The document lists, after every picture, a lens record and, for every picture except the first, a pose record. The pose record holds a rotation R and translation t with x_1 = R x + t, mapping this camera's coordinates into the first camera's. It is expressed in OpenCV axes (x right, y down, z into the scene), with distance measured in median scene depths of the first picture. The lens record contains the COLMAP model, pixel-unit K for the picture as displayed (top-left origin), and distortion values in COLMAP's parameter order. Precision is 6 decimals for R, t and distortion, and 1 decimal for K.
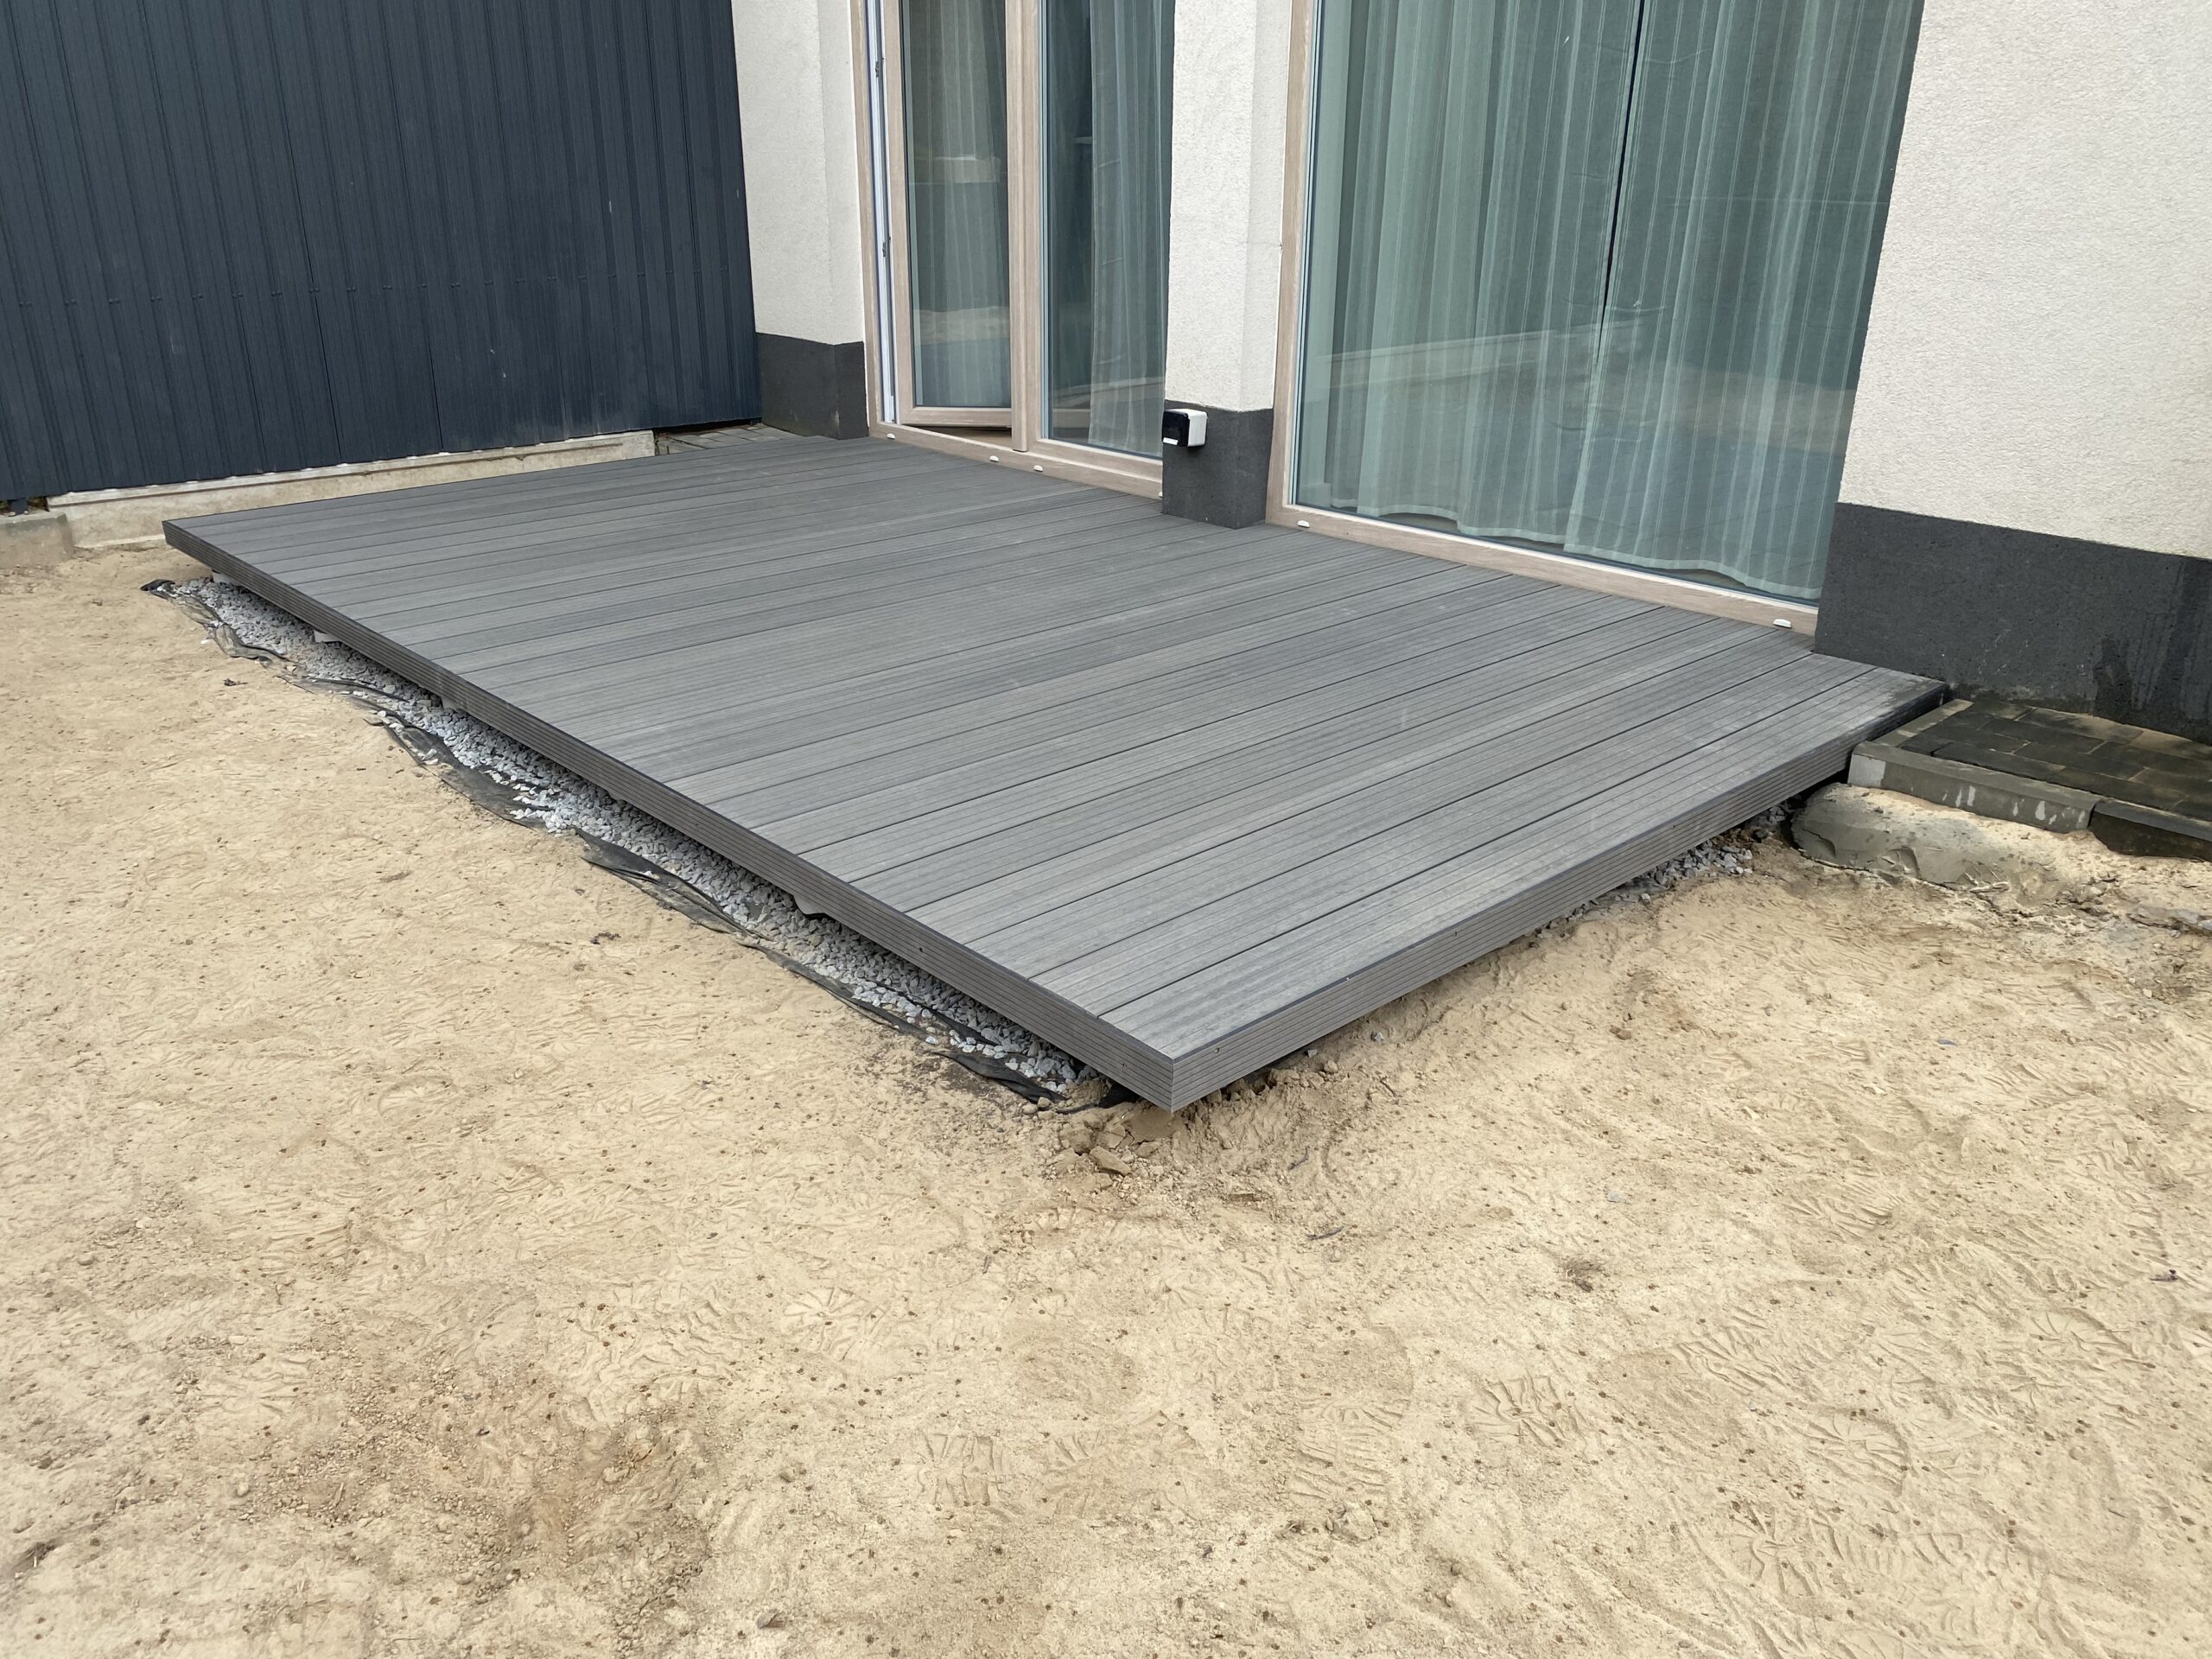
lens RADIAL K [[1717.7, 0, 1098.3], [0, 1717.7, 797.3], [0, 0, 1]] dist [0.072027, -0.106578]
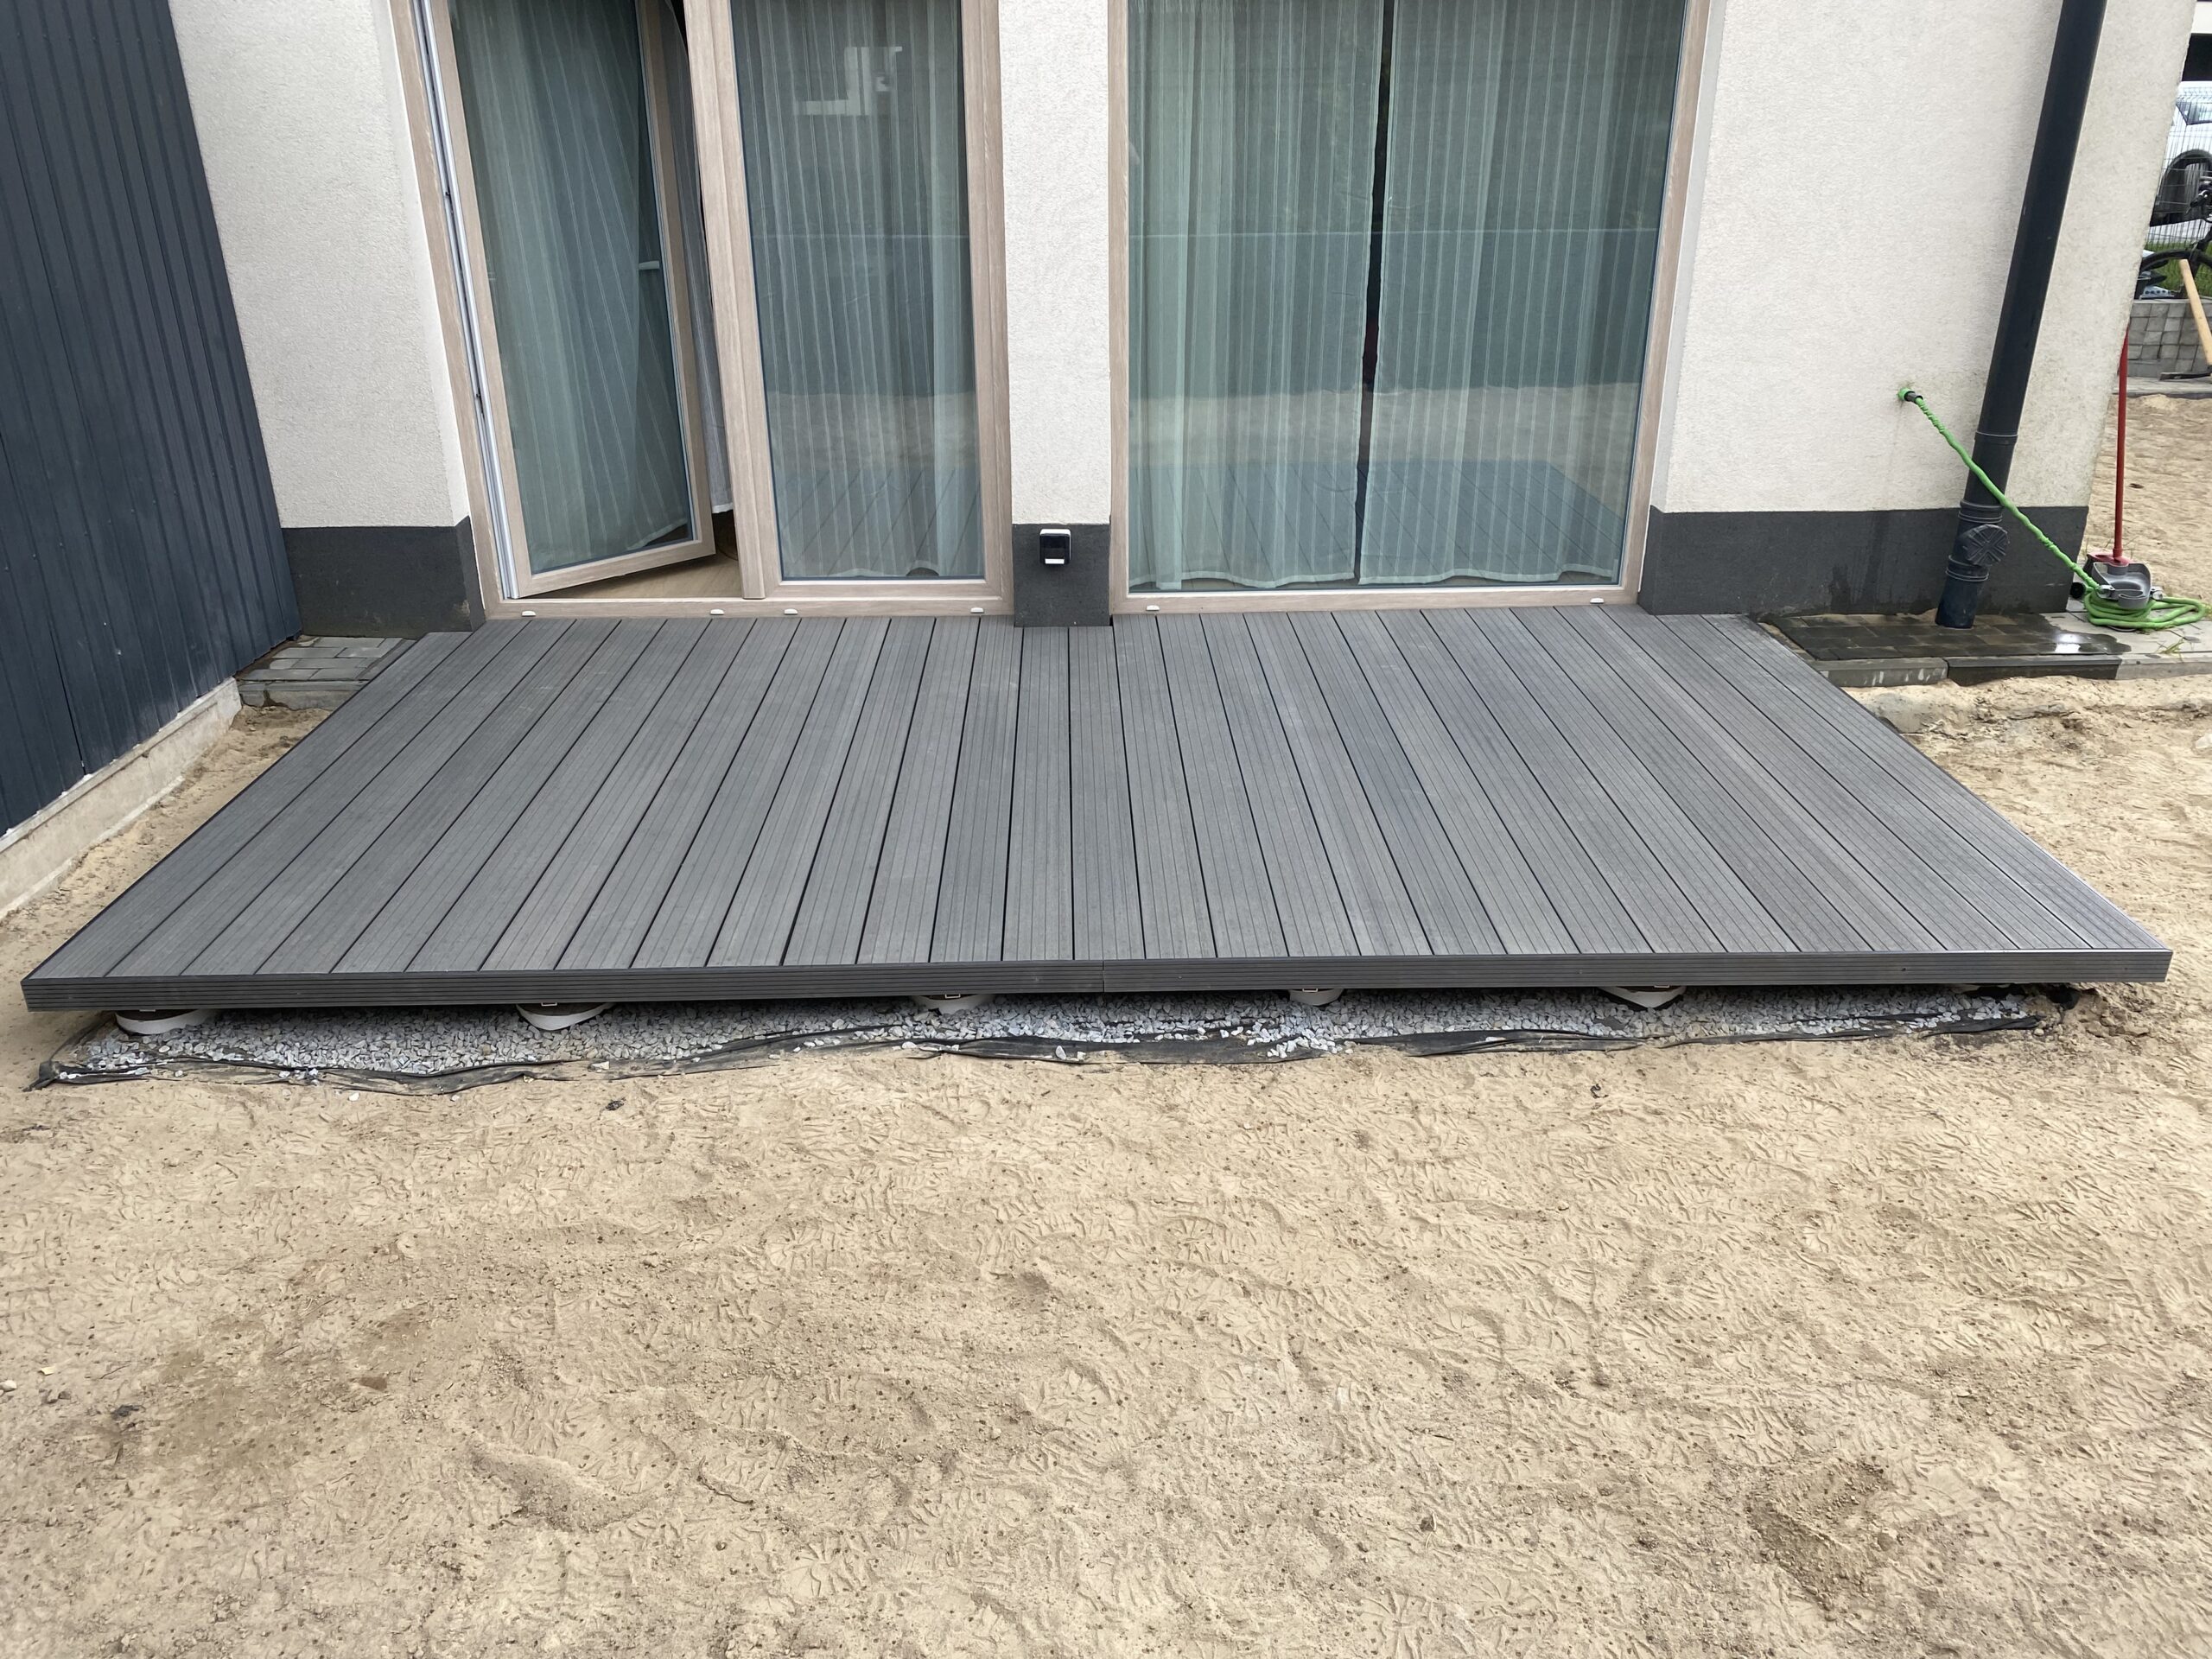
lens RADIAL K [[1676.6, 0, 1098.2], [0, 1676.6, 813.1], [0, 0, 1]] dist [0.069234, -0.097548]
pose [[0.660710, -0.304175, 0.686250, -0.962615], [0.281121, 0.947954, 0.149514, -0.279495], [-0.696012, 0.094134, 0.711833, 0.330991]]
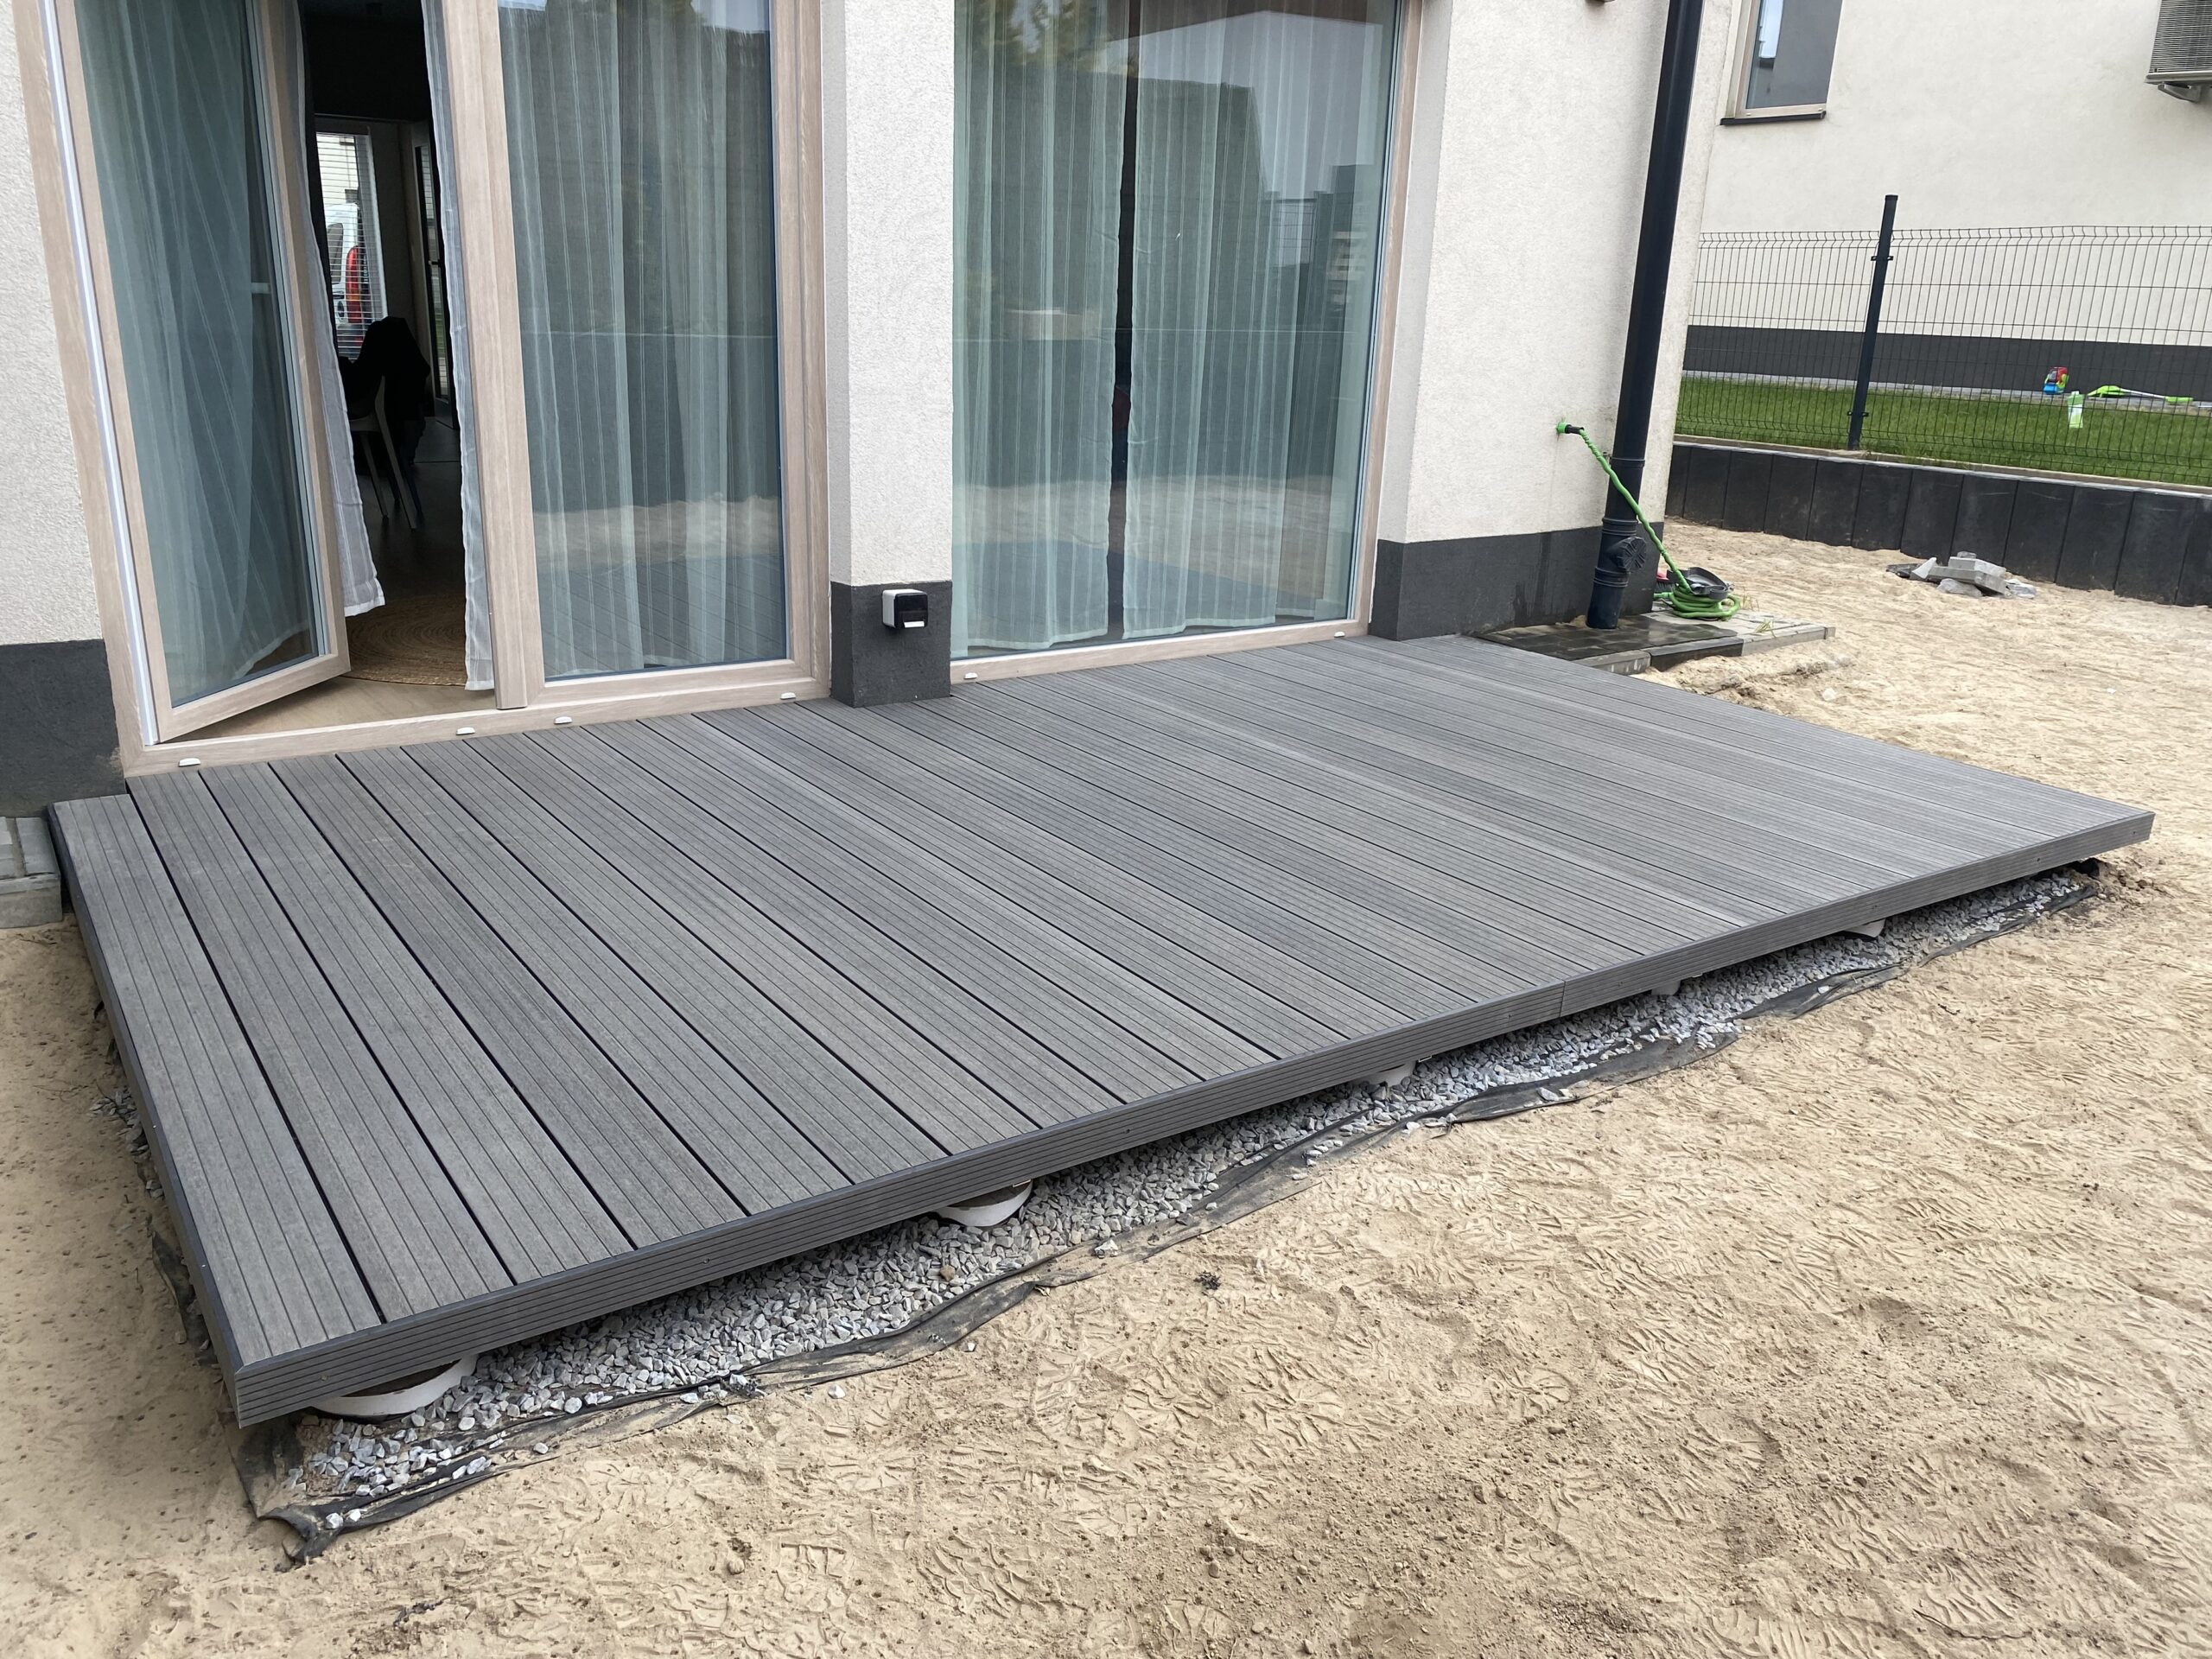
lens RADIAL K [[1676.6, 0, 1098.2], [0, 1676.6, 813.1], [0, 0, 1]] dist [0.069234, -0.097548]
pose [[0.134795, -0.298385, 0.944879, -1.132665], [0.323764, 0.914505, 0.242605, -0.408854], [-0.936487, 0.273215, 0.219877, 0.994905]]
